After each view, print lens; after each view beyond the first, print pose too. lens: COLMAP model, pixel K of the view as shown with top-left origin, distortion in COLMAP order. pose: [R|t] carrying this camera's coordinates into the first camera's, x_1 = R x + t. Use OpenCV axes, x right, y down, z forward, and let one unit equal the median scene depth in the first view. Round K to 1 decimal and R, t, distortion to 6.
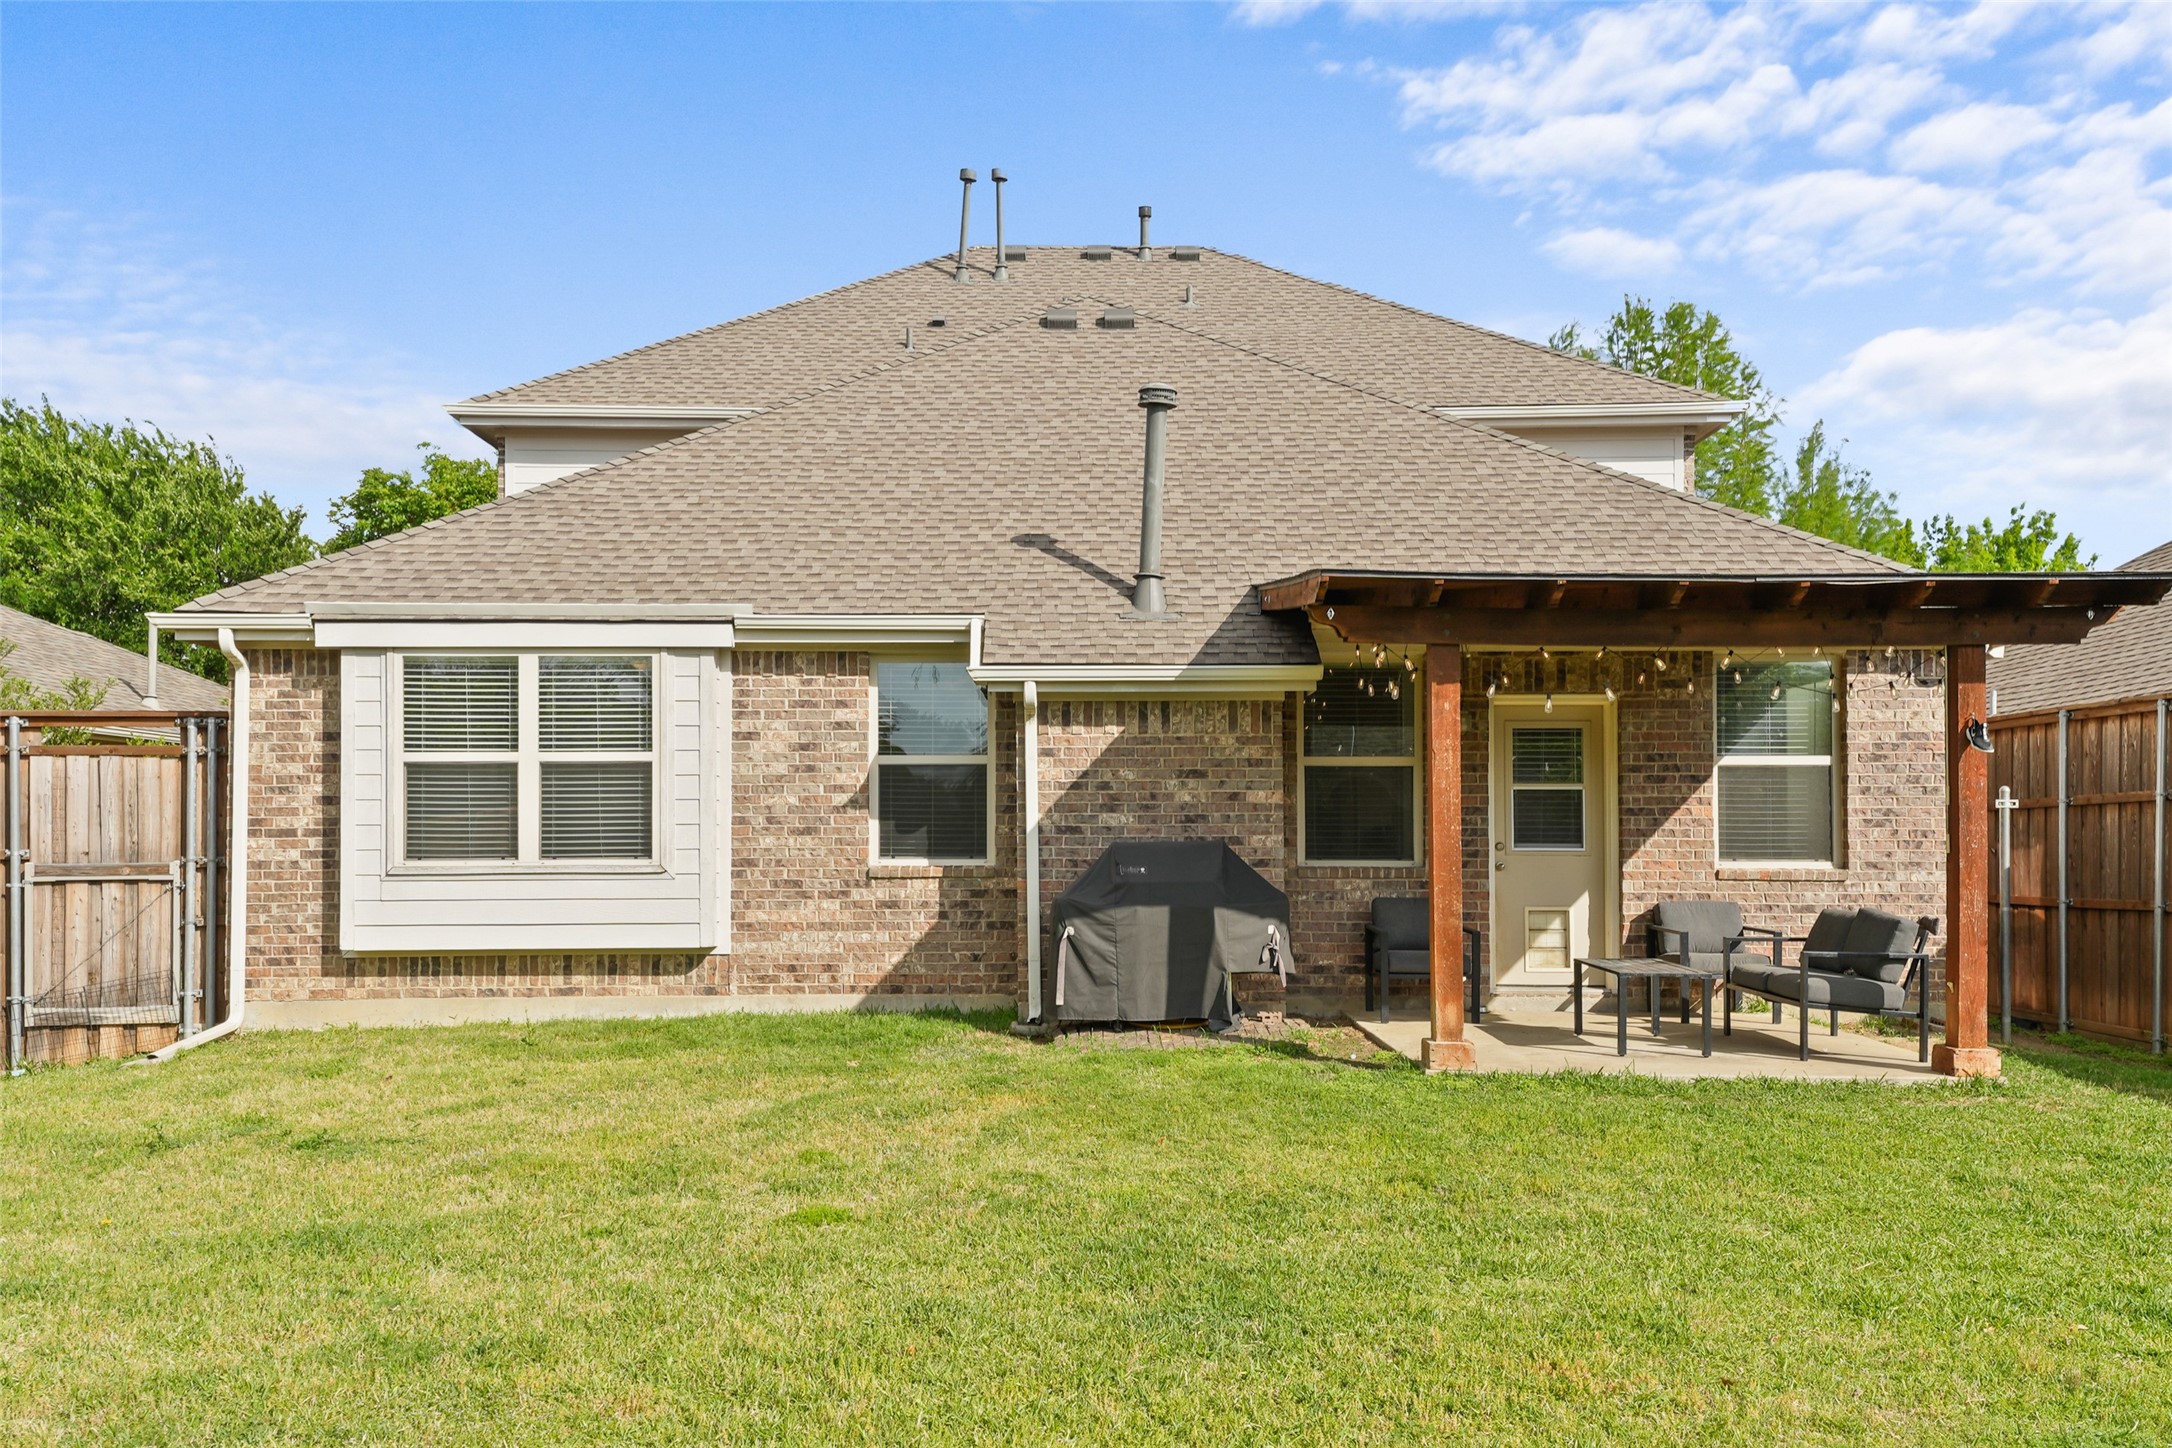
lens RADIAL K [[1742.7, 0, 1086.1], [0, 1742.7, 801.8], [0, 0, 1]] dist [0.077749, -0.026687]
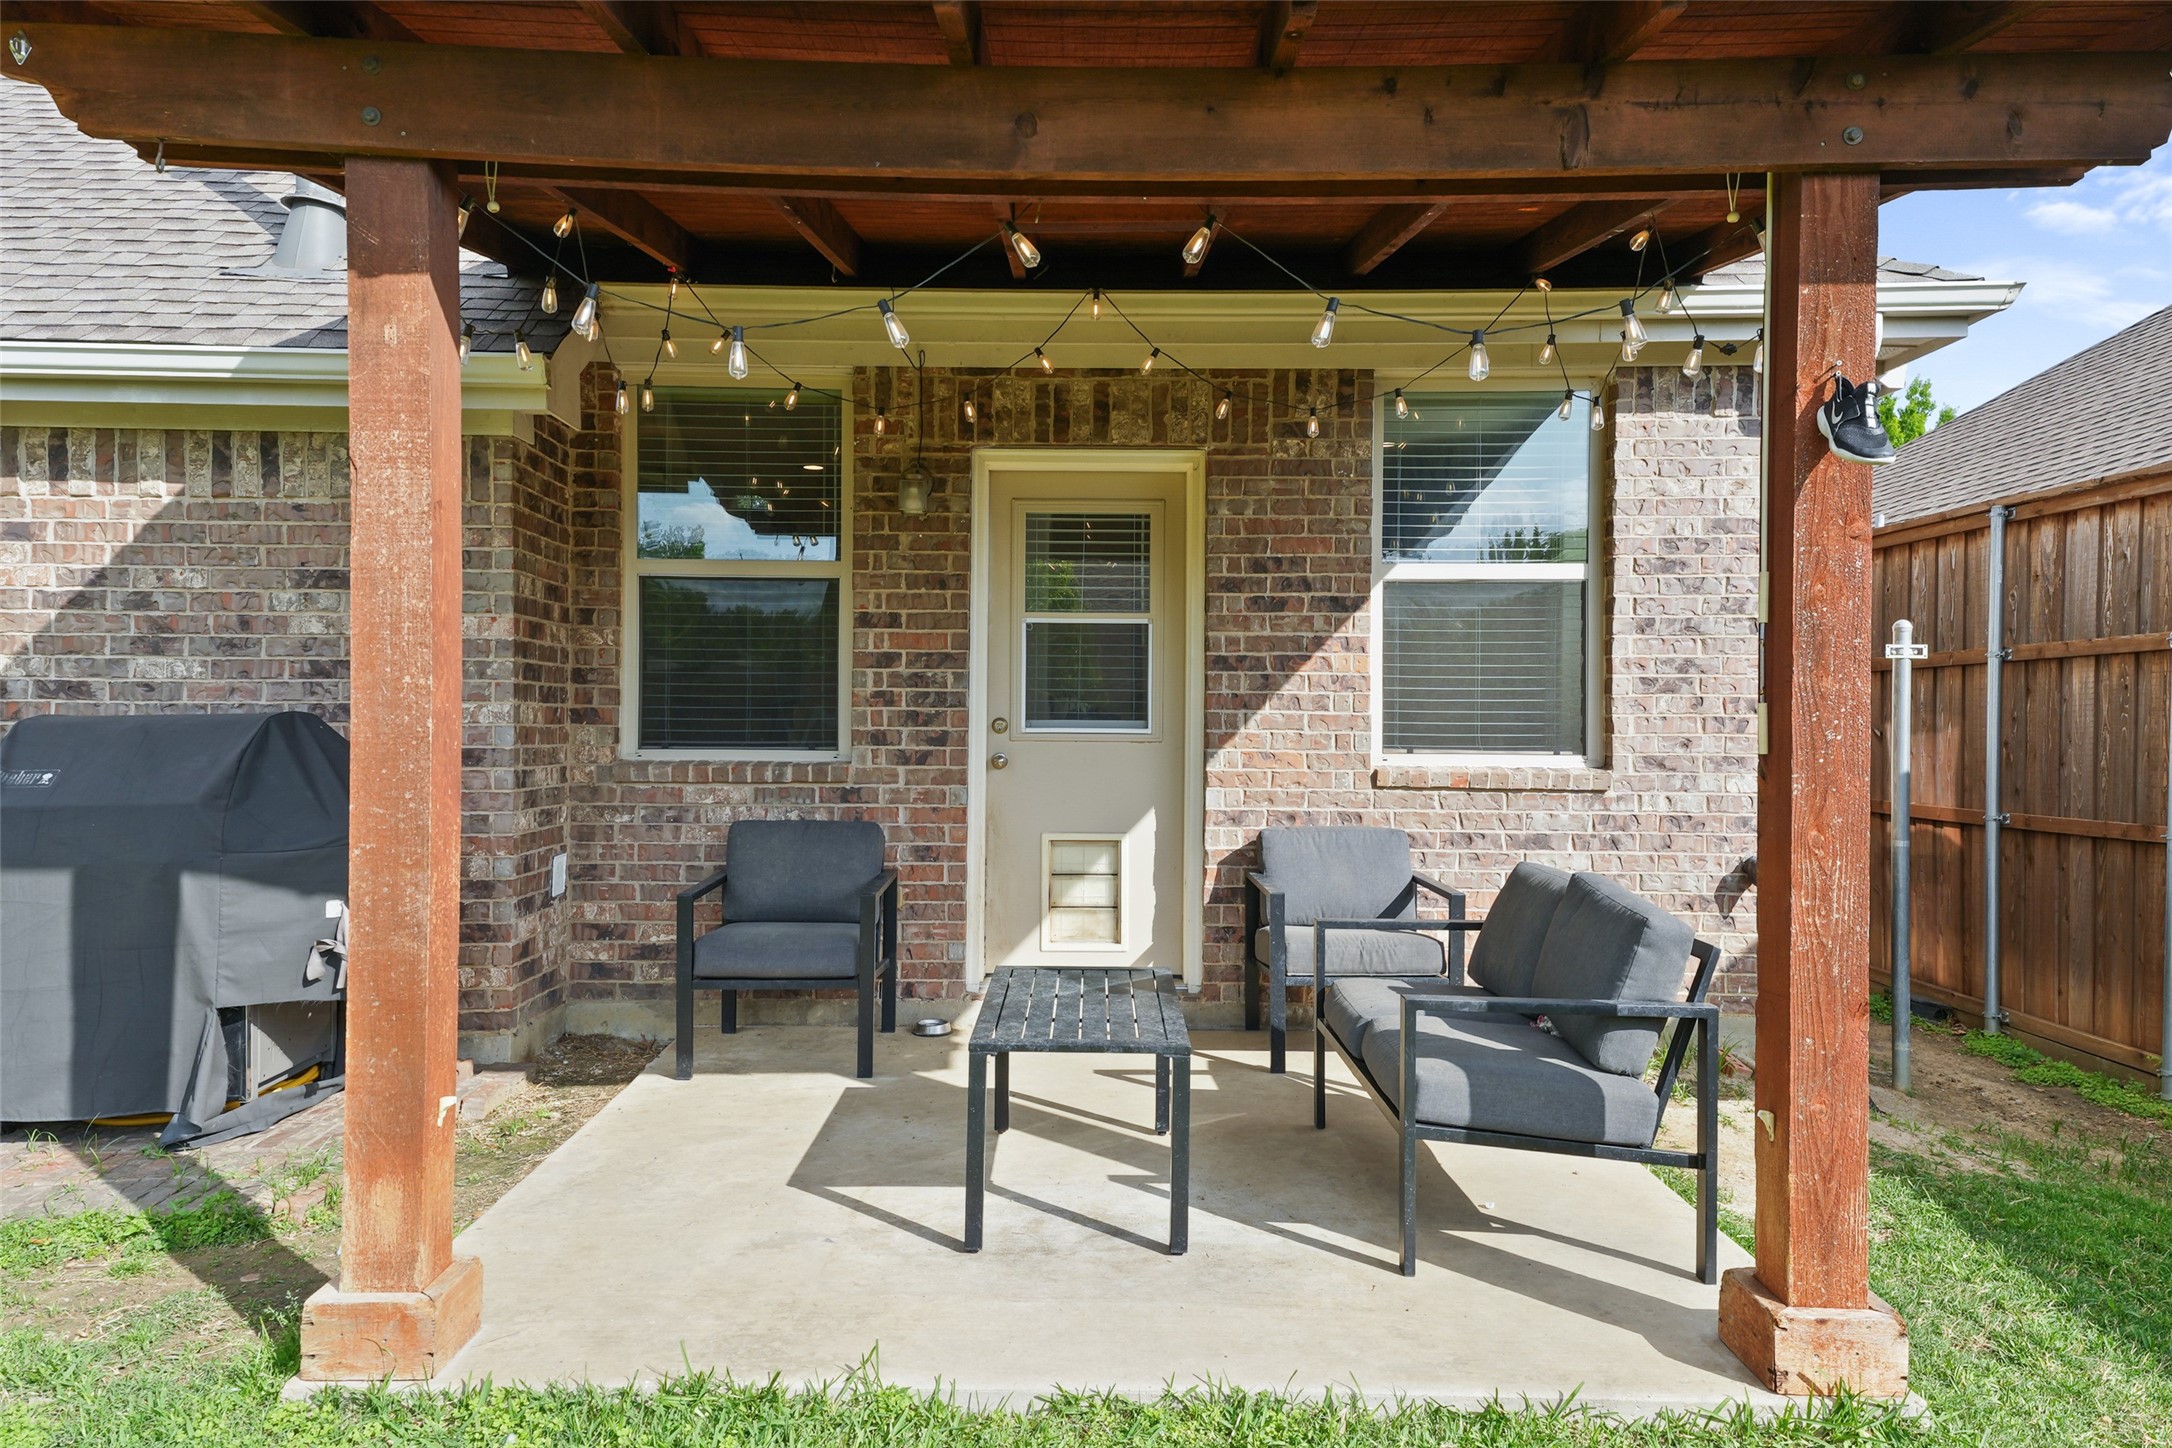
lens RADIAL K [[1577.0, 0, 1066.6], [0, 1577.0, 705.5], [0, 0, 1]] dist [0.093378, 0.005404]
pose [[0.999937, 0.005517, 0.009806, 0.256744], [-0.005692, 0.999823, 0.017947, 0.010302], [-0.009706, -0.018002, 0.999791, 0.506943]]
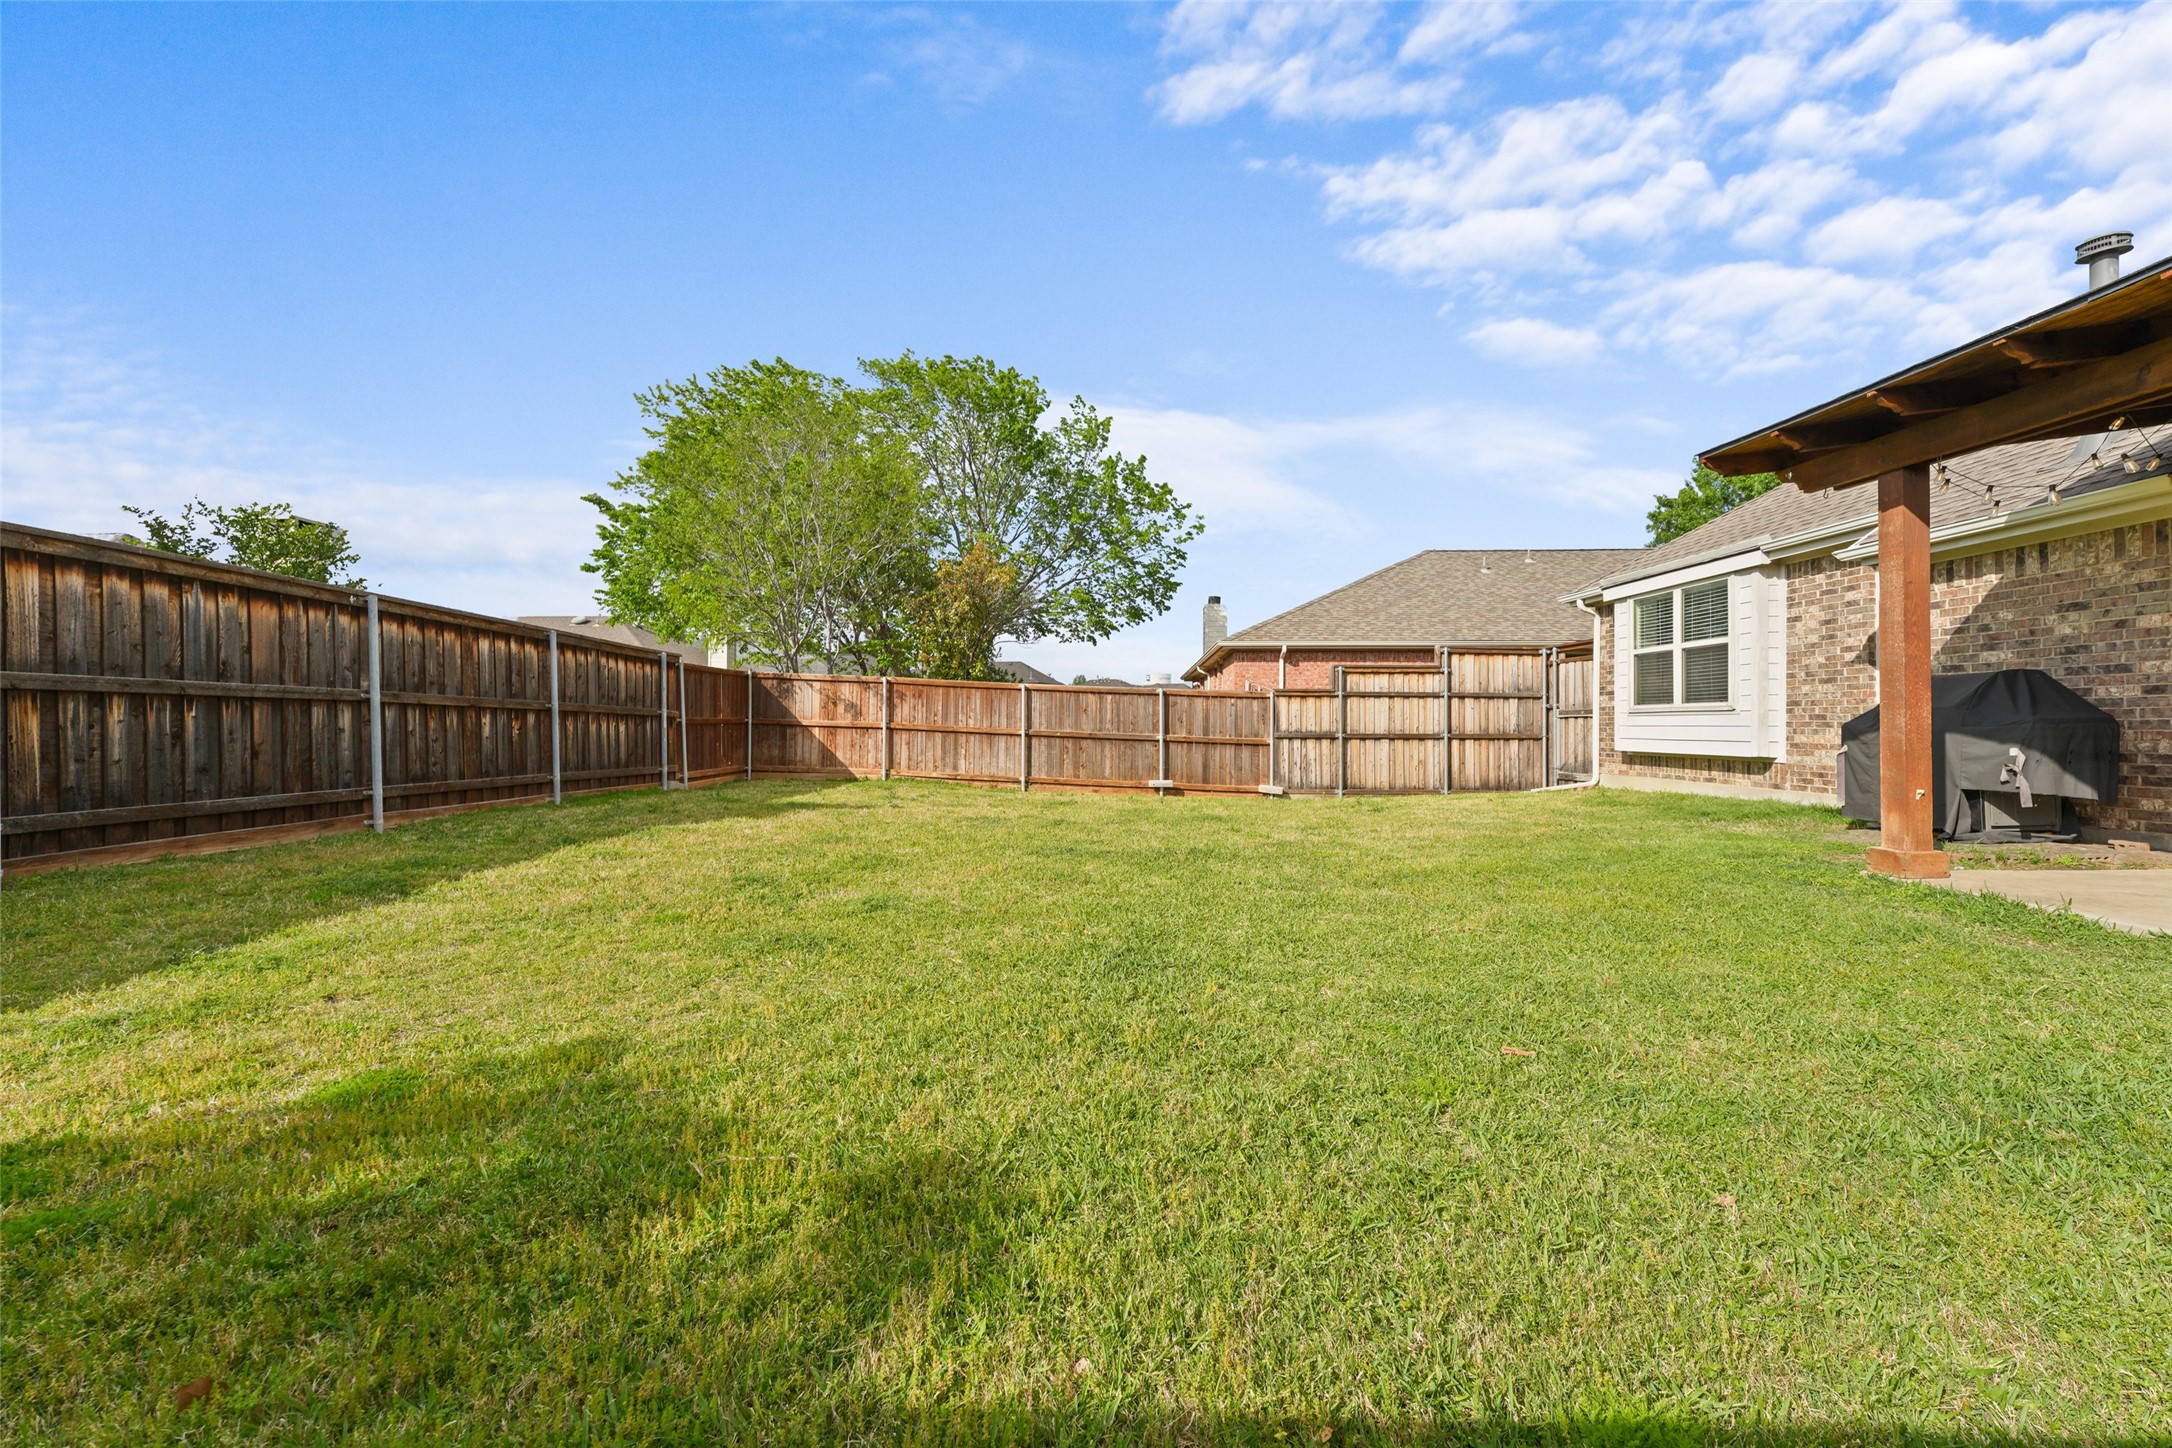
lens RADIAL K [[848.6, 0, 1096.9], [0, 848.6, 712.7], [0, 0, 1]] dist [0.007985, -0.002387]
pose [[0.010249, -0.010252, -0.999895, 0.535985], [0.019583, 0.999758, -0.010050, 0.038652], [0.999756, -0.019478, 0.010447, 0.390708]]
